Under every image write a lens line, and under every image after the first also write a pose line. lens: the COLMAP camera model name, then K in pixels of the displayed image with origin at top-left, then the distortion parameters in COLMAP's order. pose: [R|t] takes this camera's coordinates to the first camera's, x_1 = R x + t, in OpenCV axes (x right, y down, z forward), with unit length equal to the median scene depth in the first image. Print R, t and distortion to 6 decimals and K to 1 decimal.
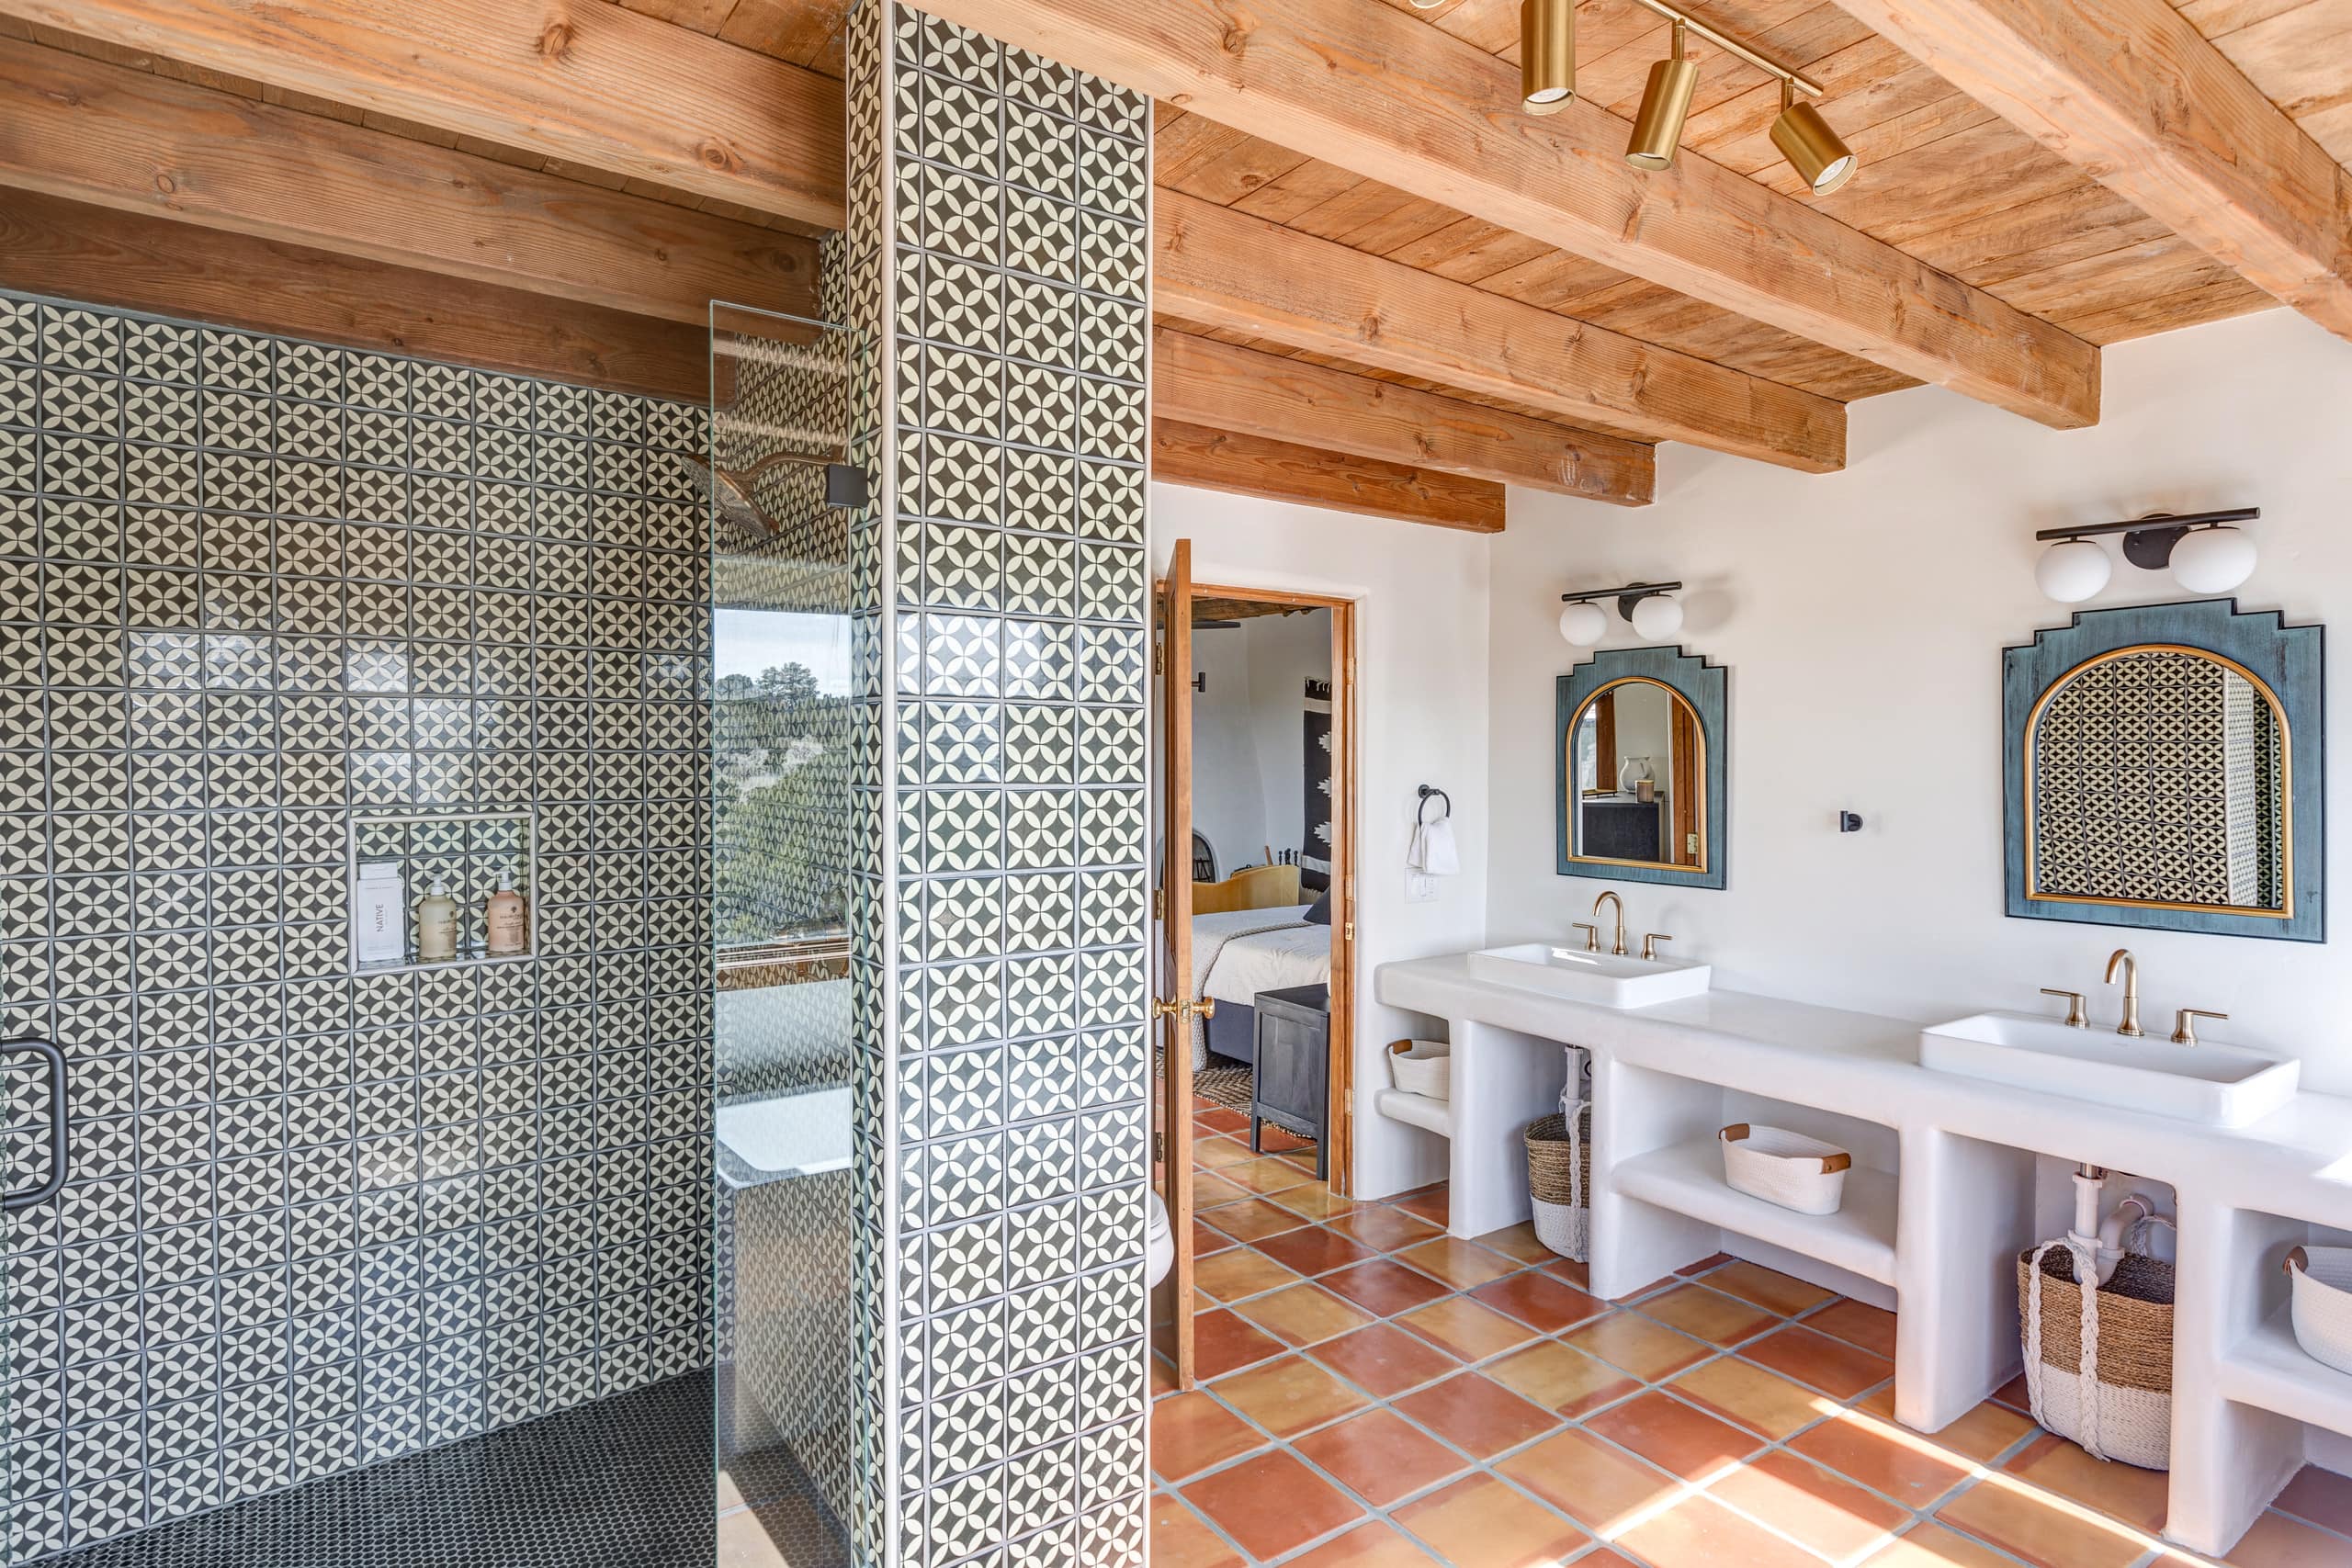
lens RADIAL K [[1227.1, 0, 1166.8], [0, 1227.1, 777.4], [0, 0, 1]] dist [-0.002983, -0.000420]
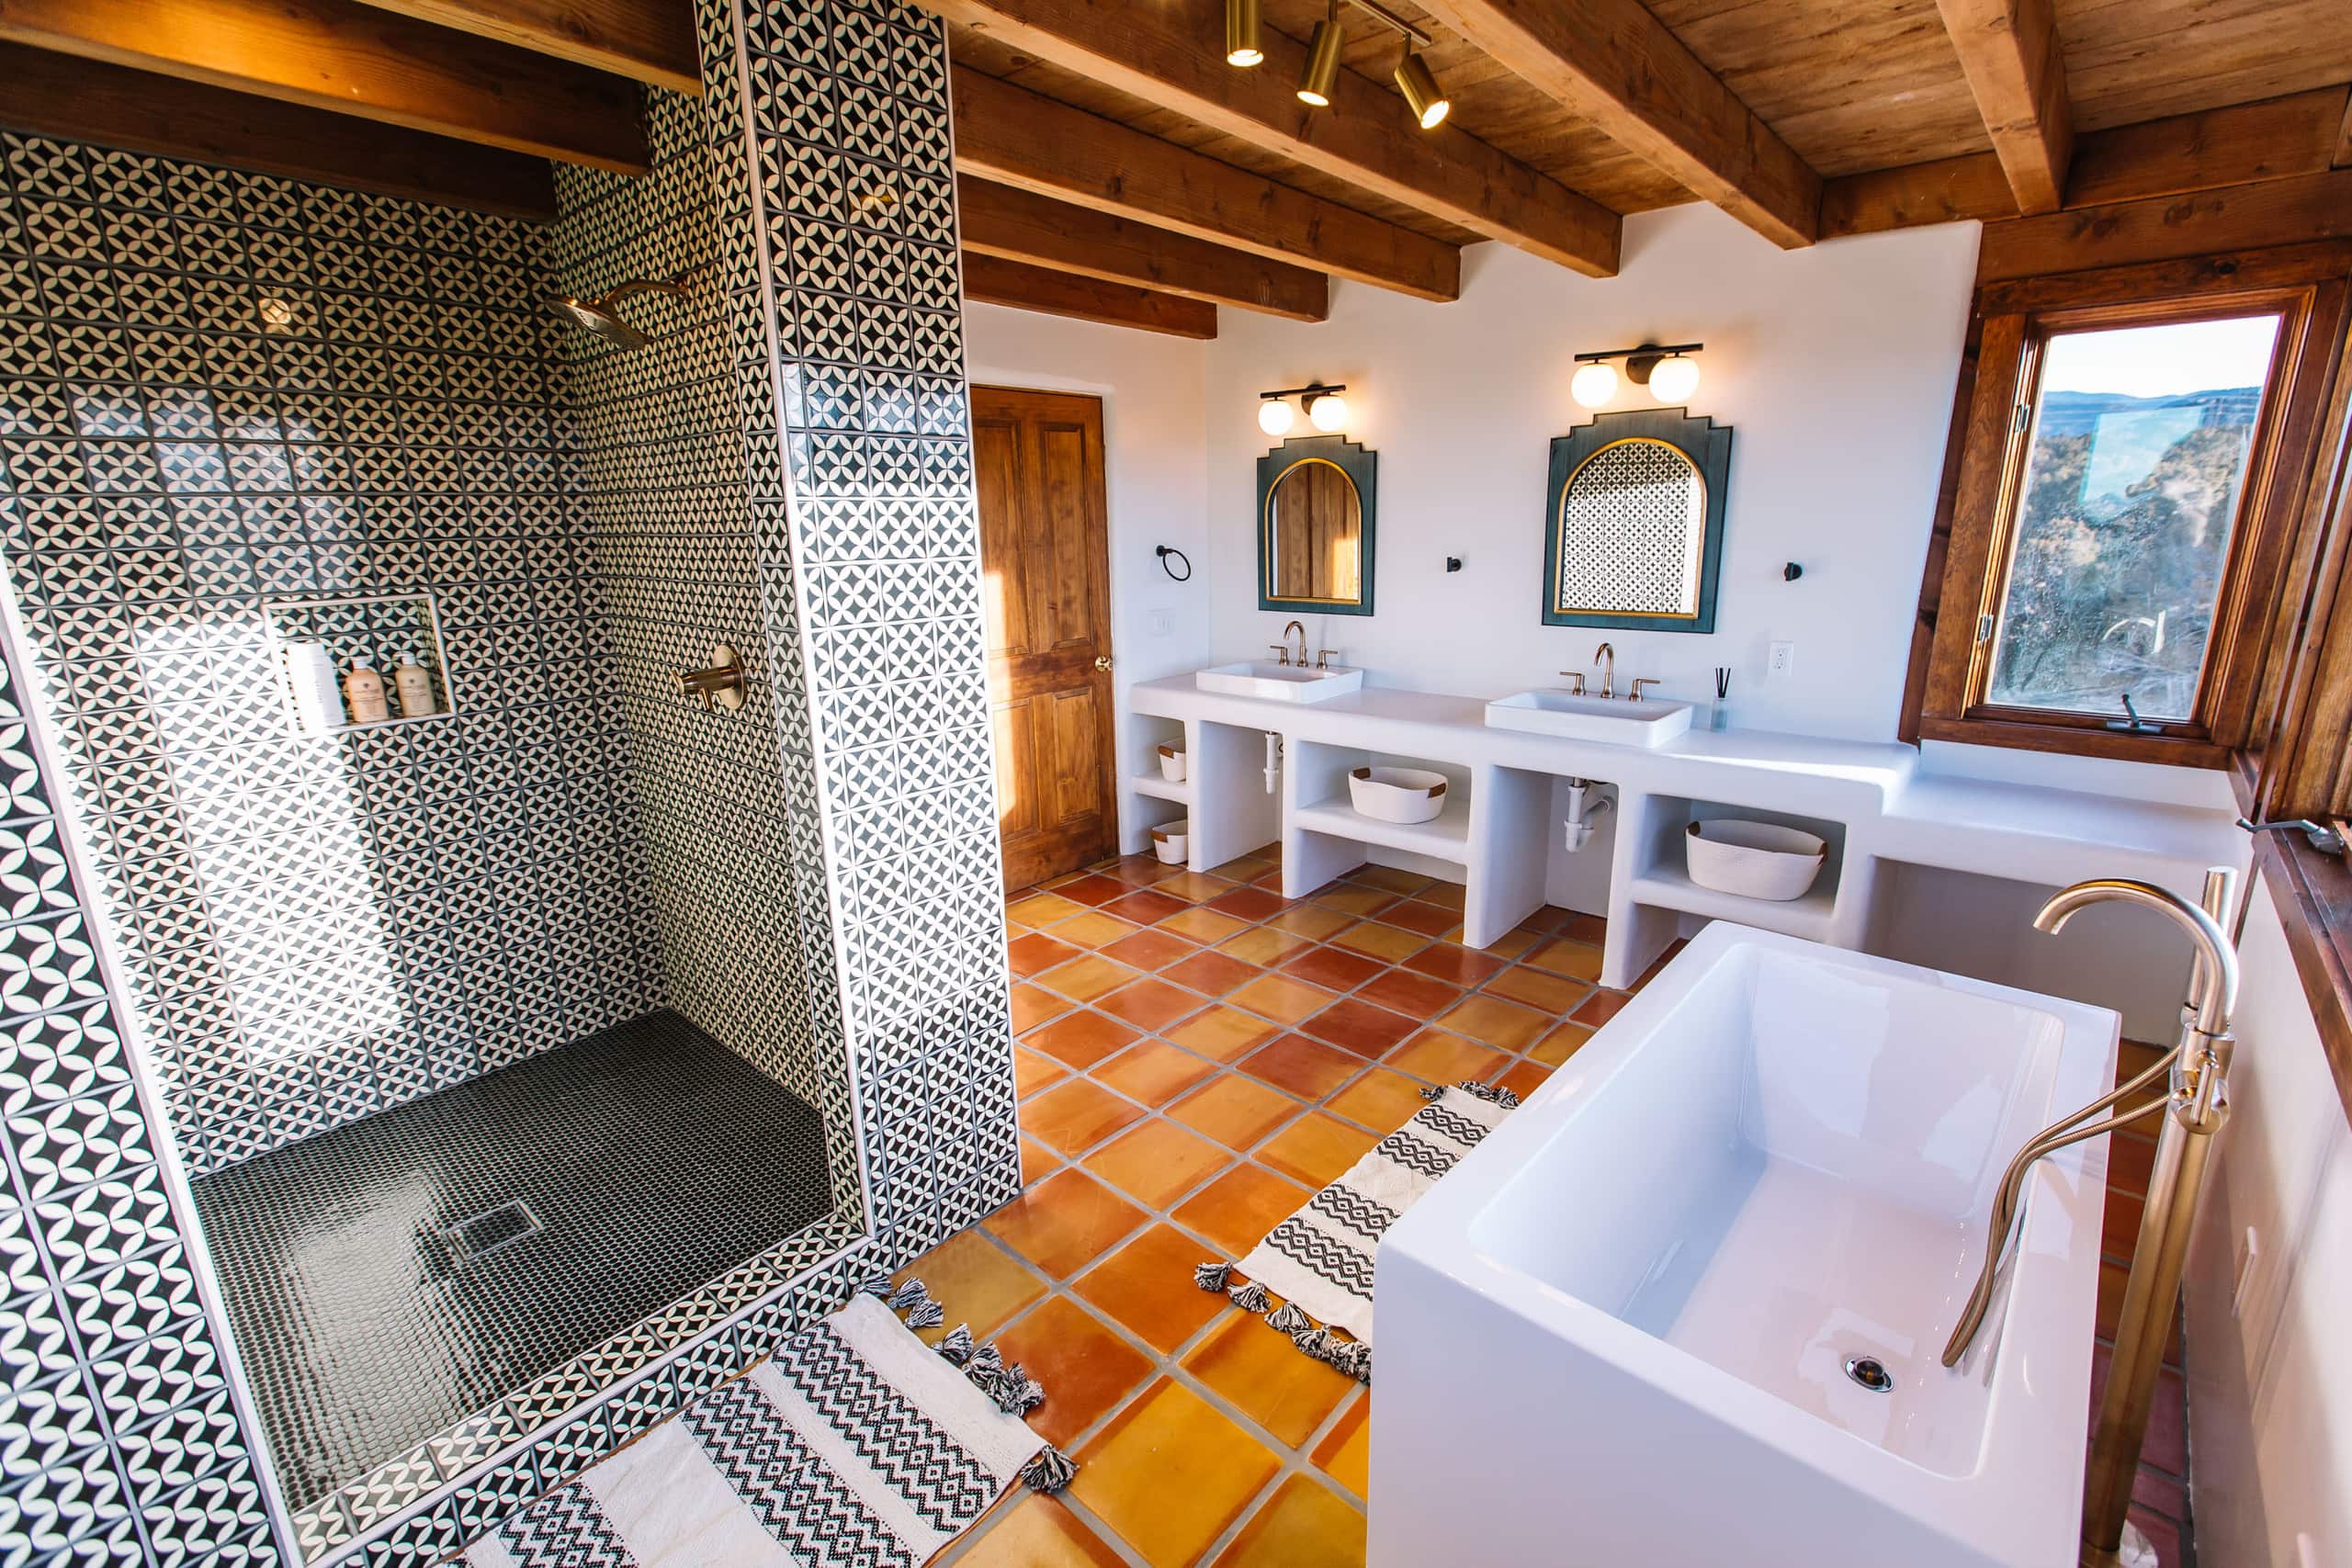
lens RADIAL K [[1049.2, 0, 1189.1], [0, 1049.2, 793.1], [0, 0, 1]] dist [-0.001364, -0.000684]
pose [[0.970403, -0.081715, 0.227245, -0.055684], [0.025000, 0.969948, 0.242026, -0.011840], [-0.240193, -0.229181, 0.943283, -0.185038]]
